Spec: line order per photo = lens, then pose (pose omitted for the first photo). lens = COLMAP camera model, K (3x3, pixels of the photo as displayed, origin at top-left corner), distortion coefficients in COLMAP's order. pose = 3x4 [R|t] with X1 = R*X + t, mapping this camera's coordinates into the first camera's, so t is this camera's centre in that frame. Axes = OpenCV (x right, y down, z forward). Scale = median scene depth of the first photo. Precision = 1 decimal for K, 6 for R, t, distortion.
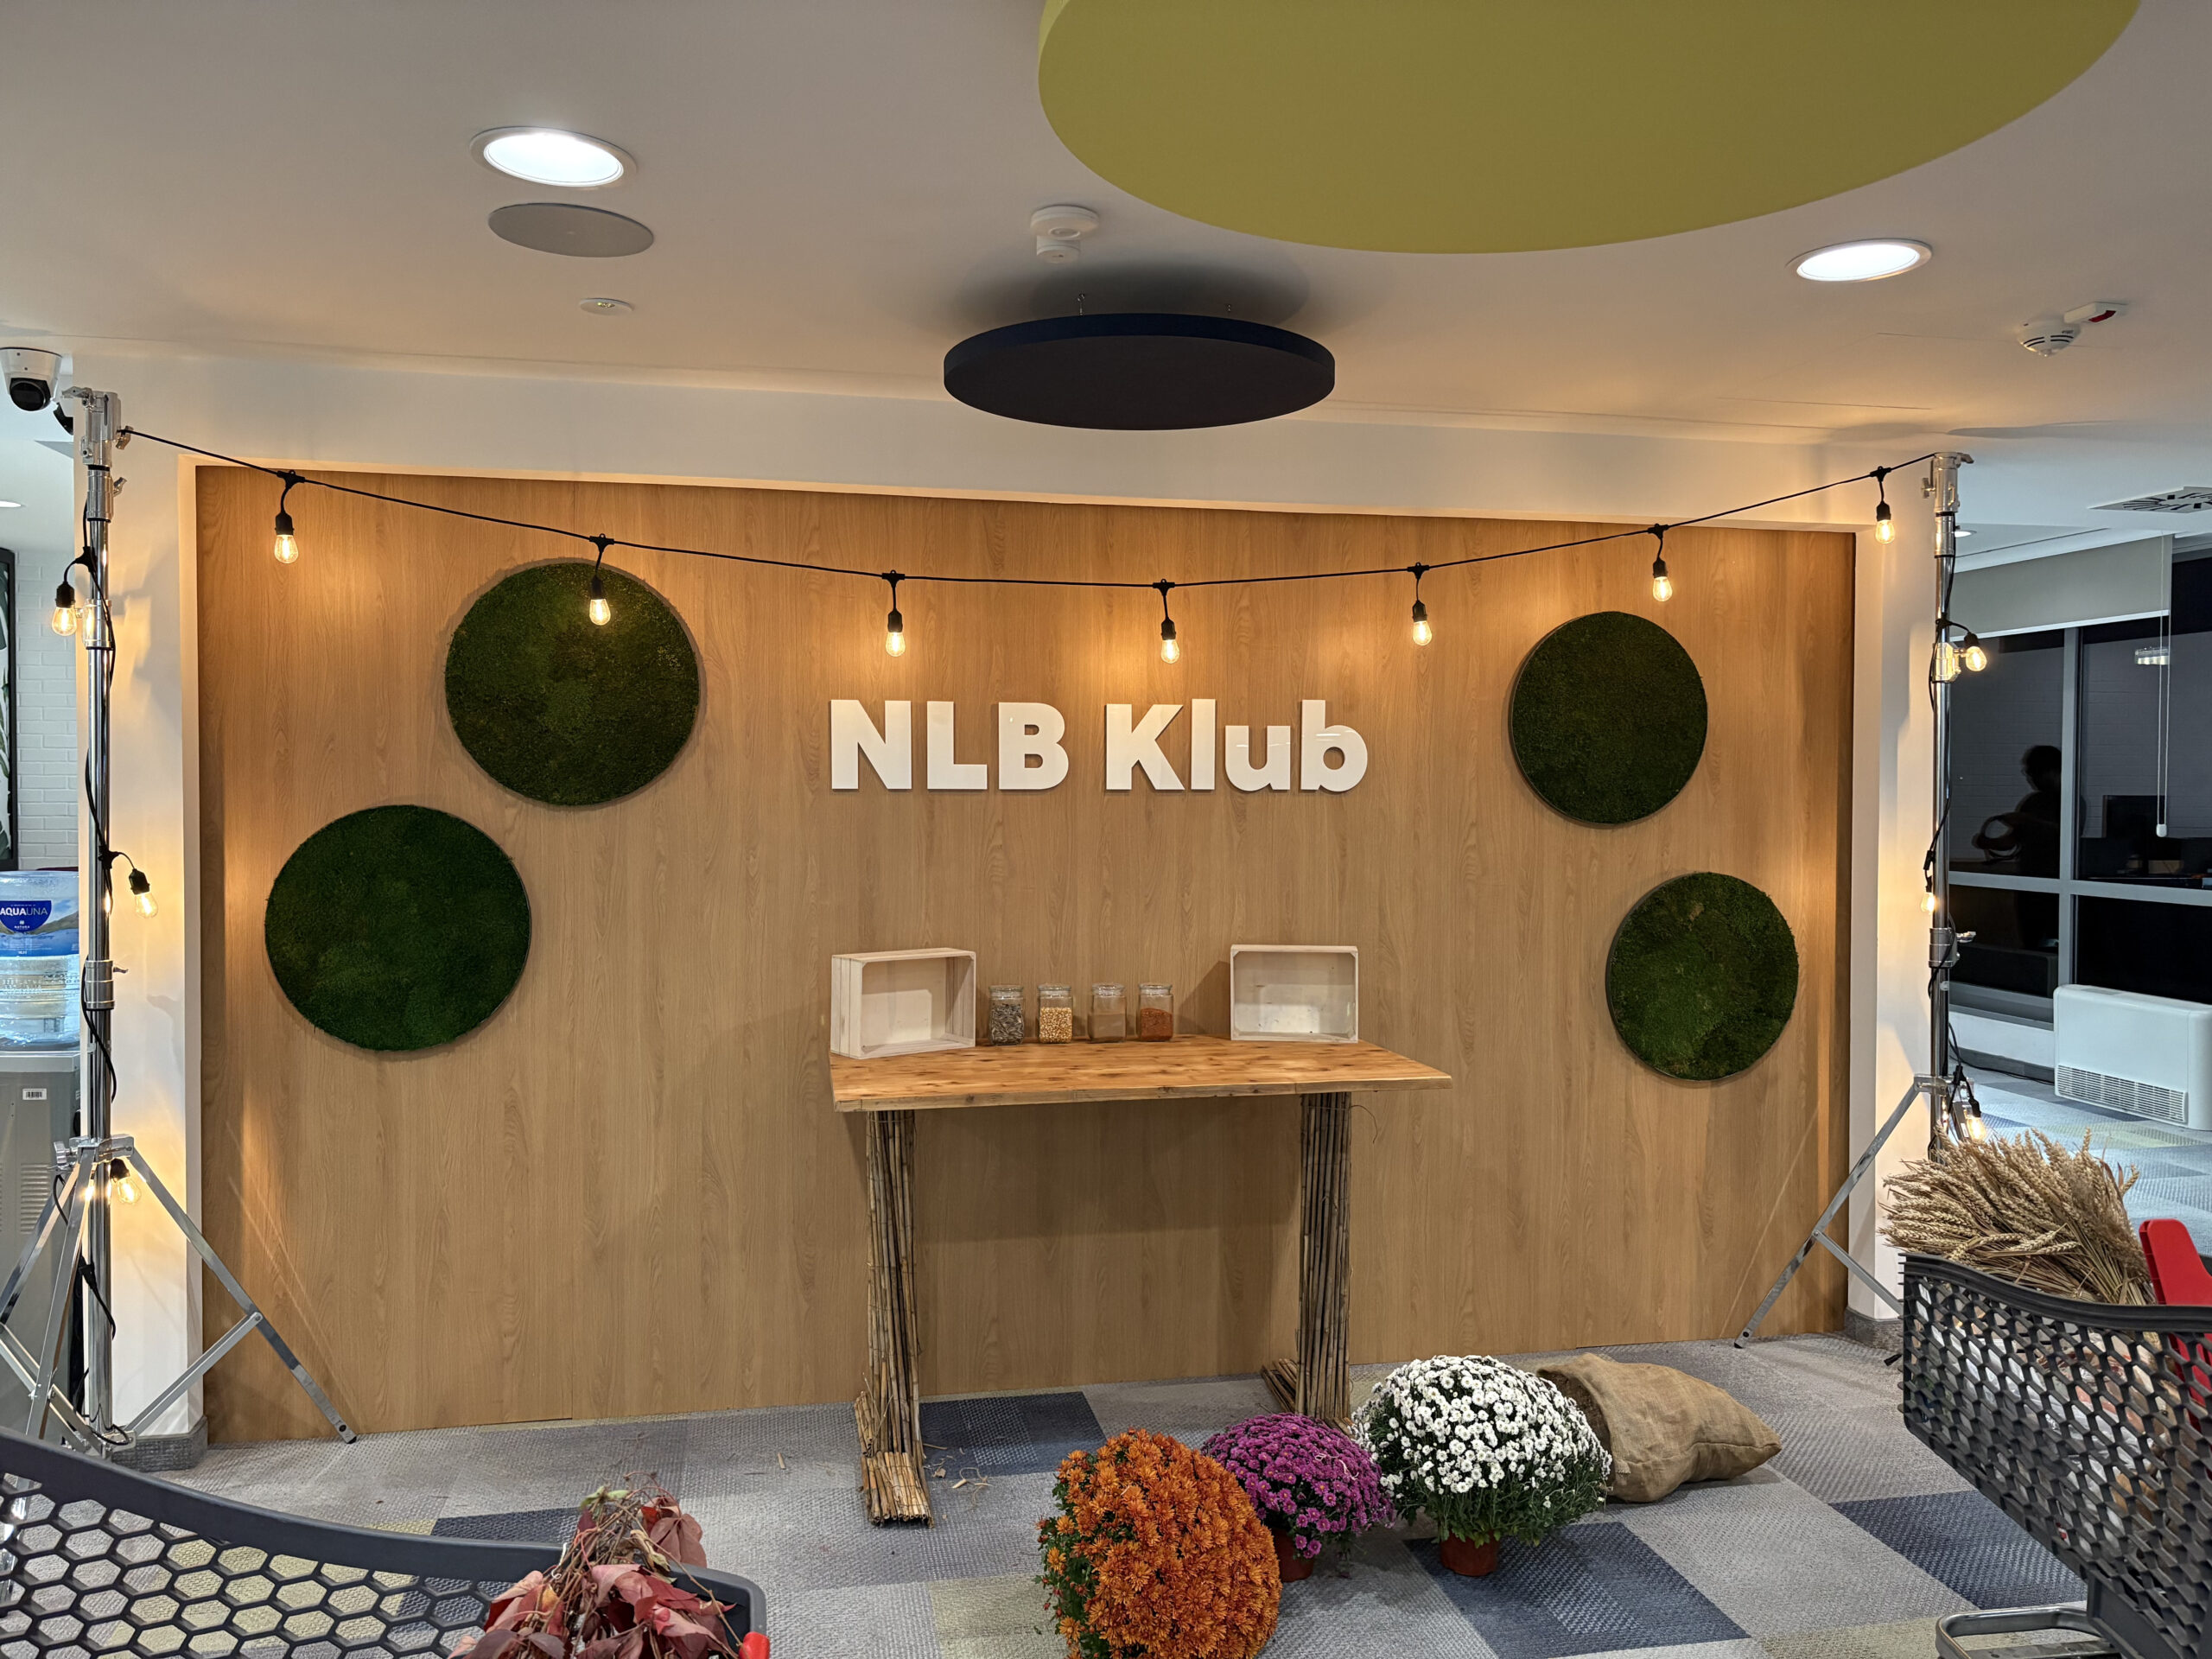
lens RADIAL K [[1715.4, 0, 1129.9], [0, 1715.4, 836.3], [0, 0, 1]] dist [0.154962, -0.381236]
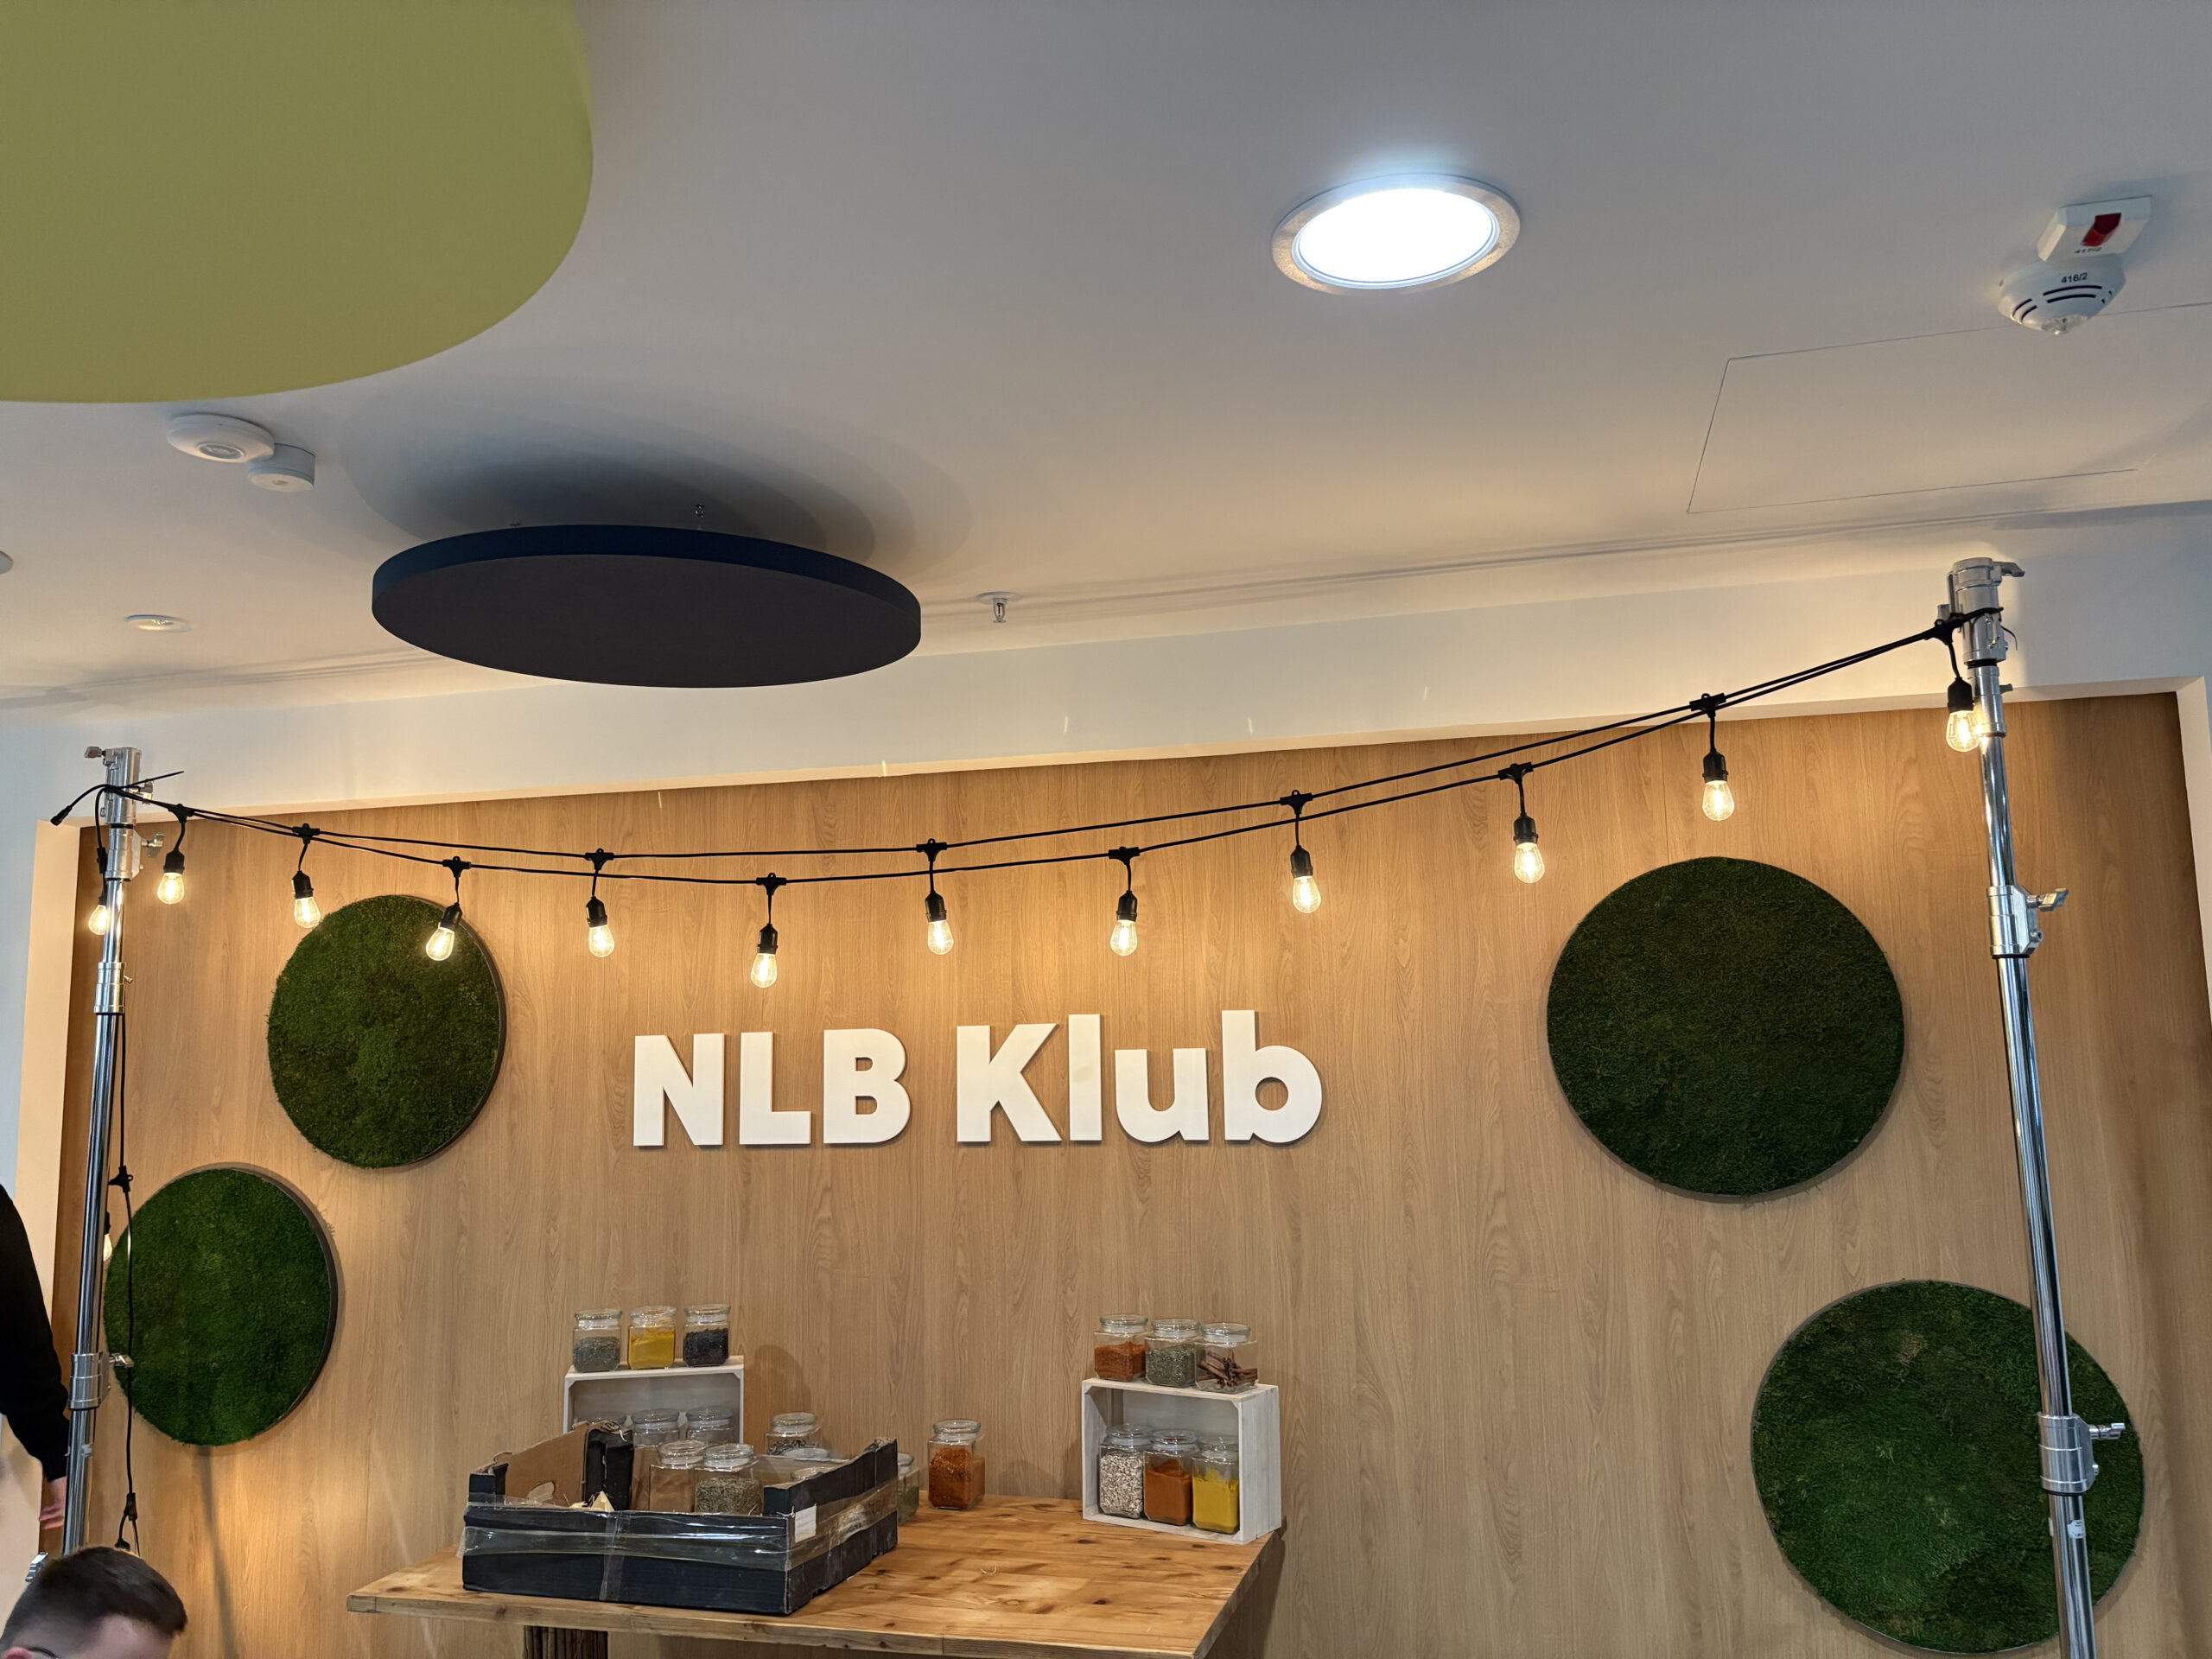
lens RADIAL K [[1681.8, 0, 1099.0], [0, 1681.8, 827.0], [0, 0, 1]] dist [0.054150, -0.066754]
pose [[0.885211, -0.080998, -0.458083, 0.403091], [0.008946, 0.987506, -0.157324, -0.048592], [0.465103, 0.135167, 0.874876, 0.381034]]
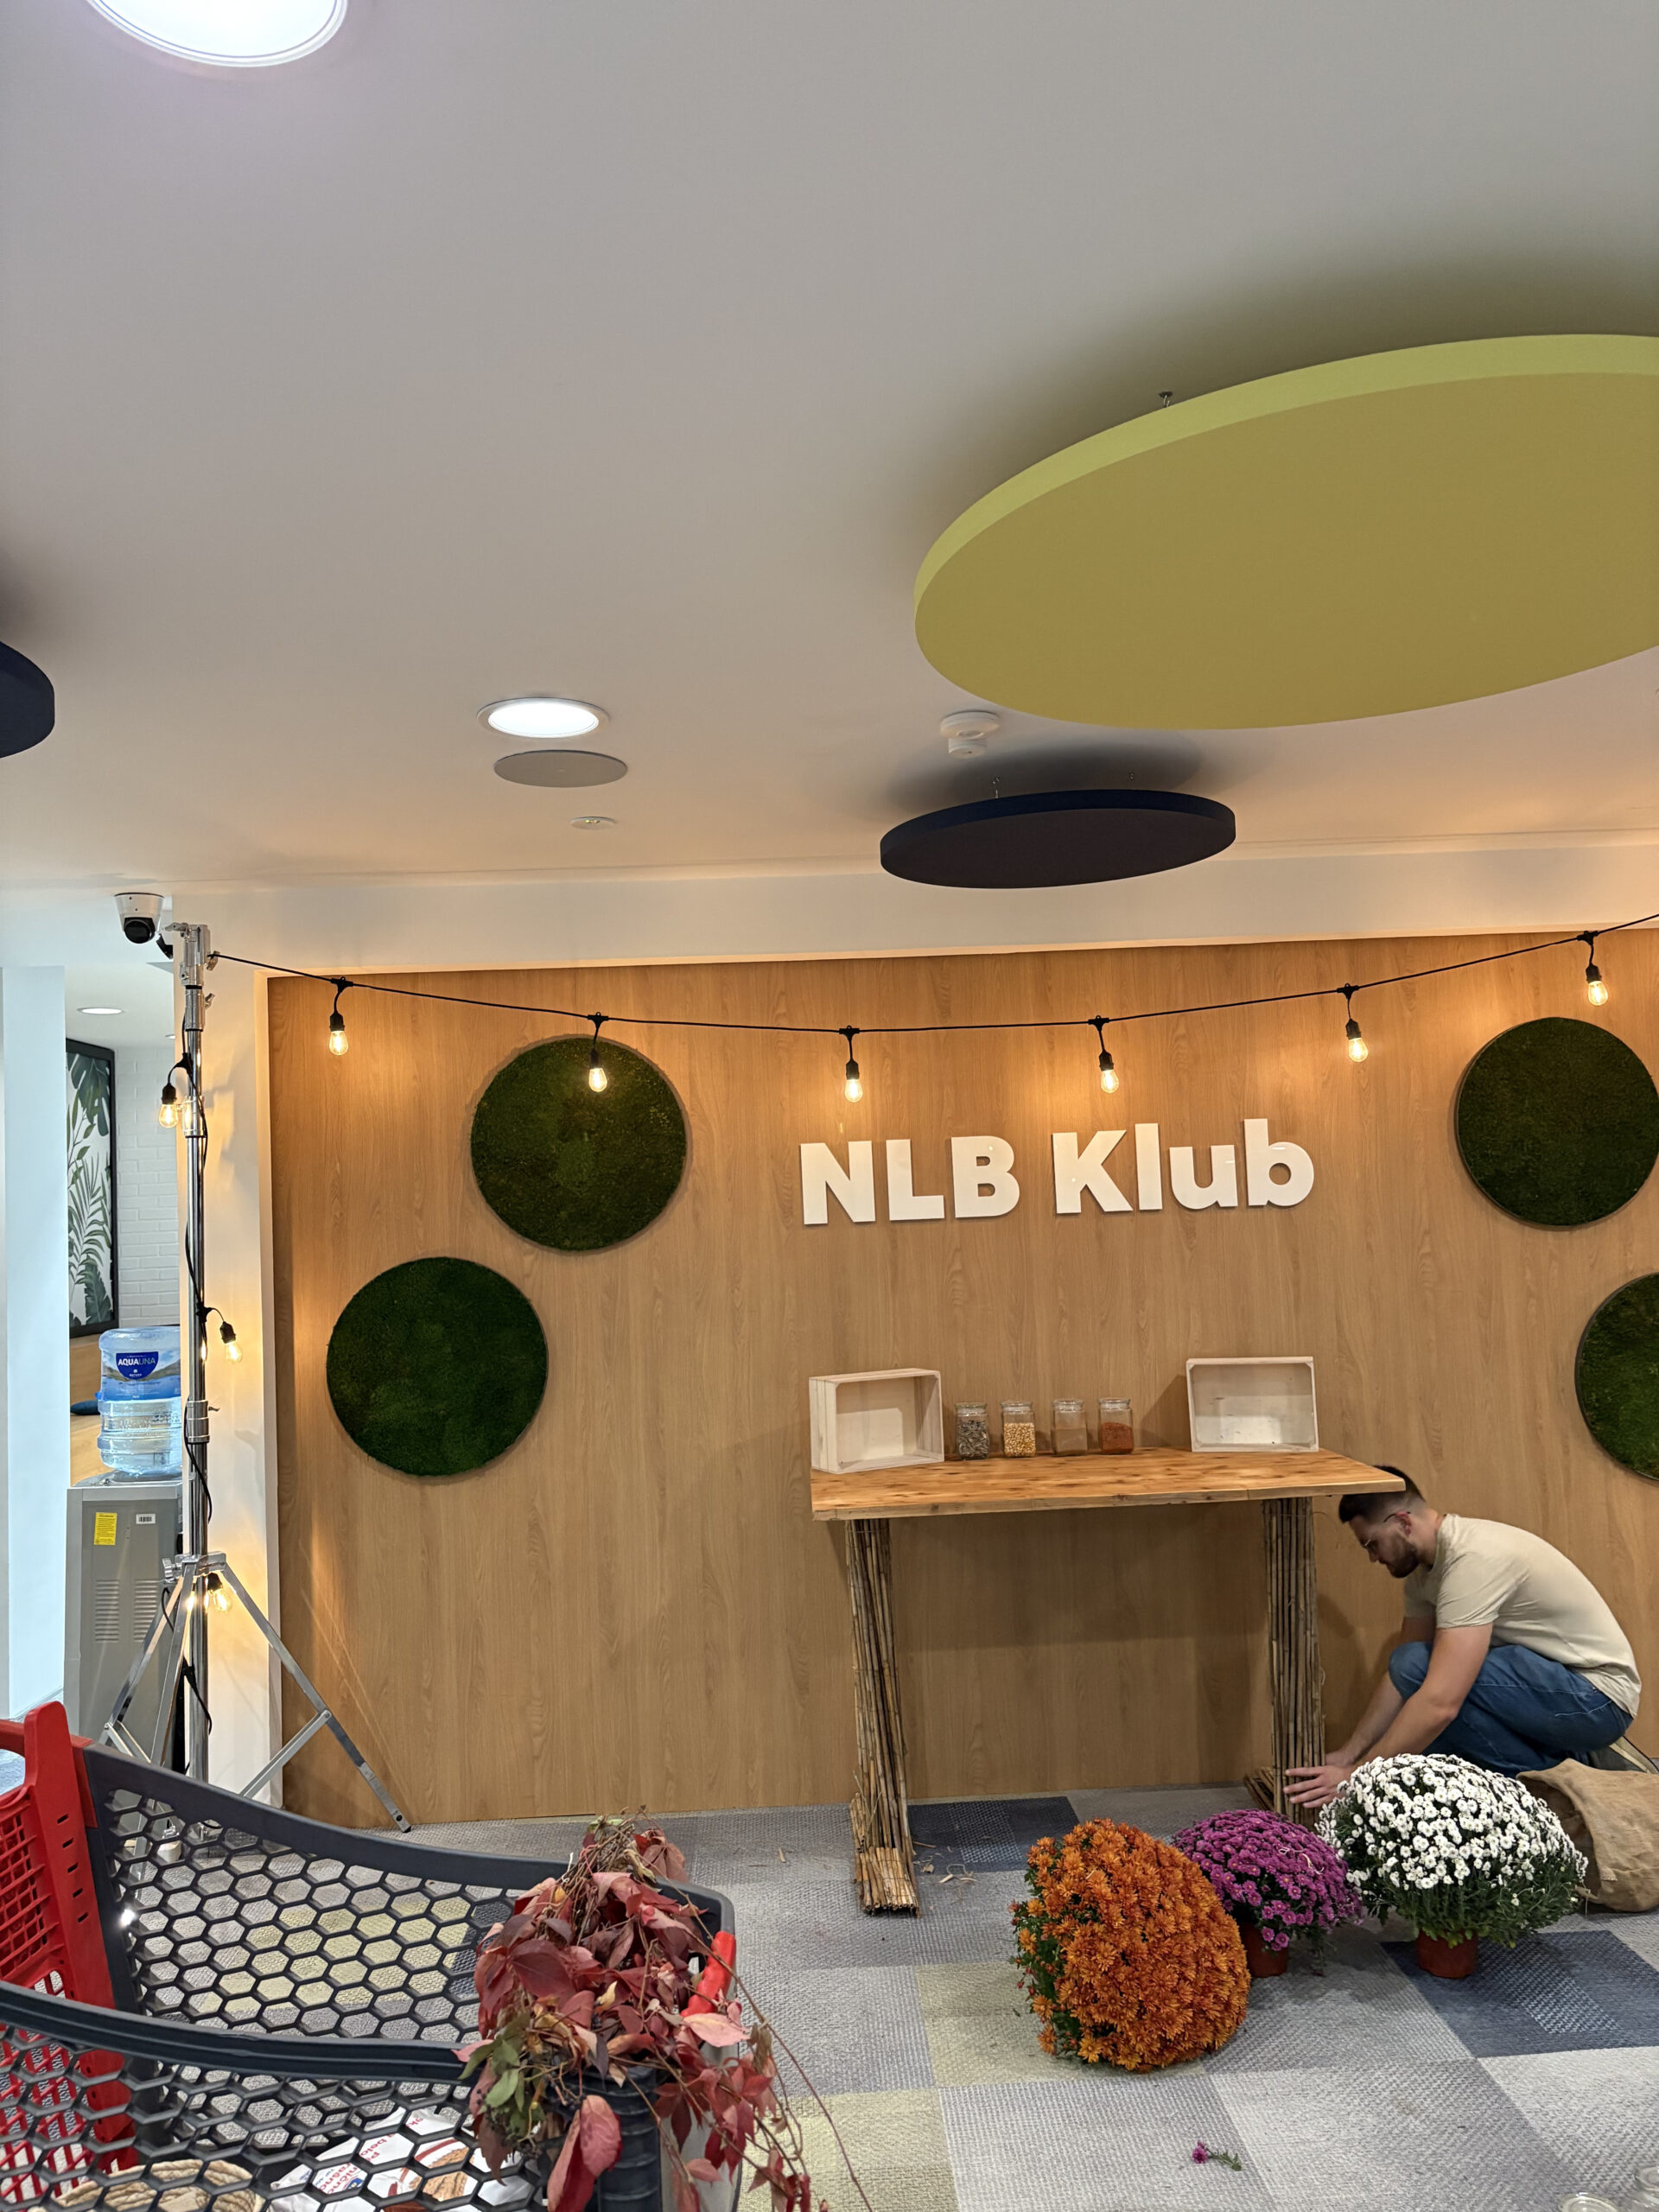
lens RADIAL K [[1715.4, 0, 837.5], [0, 1715.4, 1111.1], [0, 0, 1]] dist [0.154962, -0.381236]
pose [[0.984845, -0.055651, -0.164266, 0.032074], [0.041426, 0.995189, -0.088789, -0.001526], [0.168417, 0.080638, 0.982412, -0.078391]]
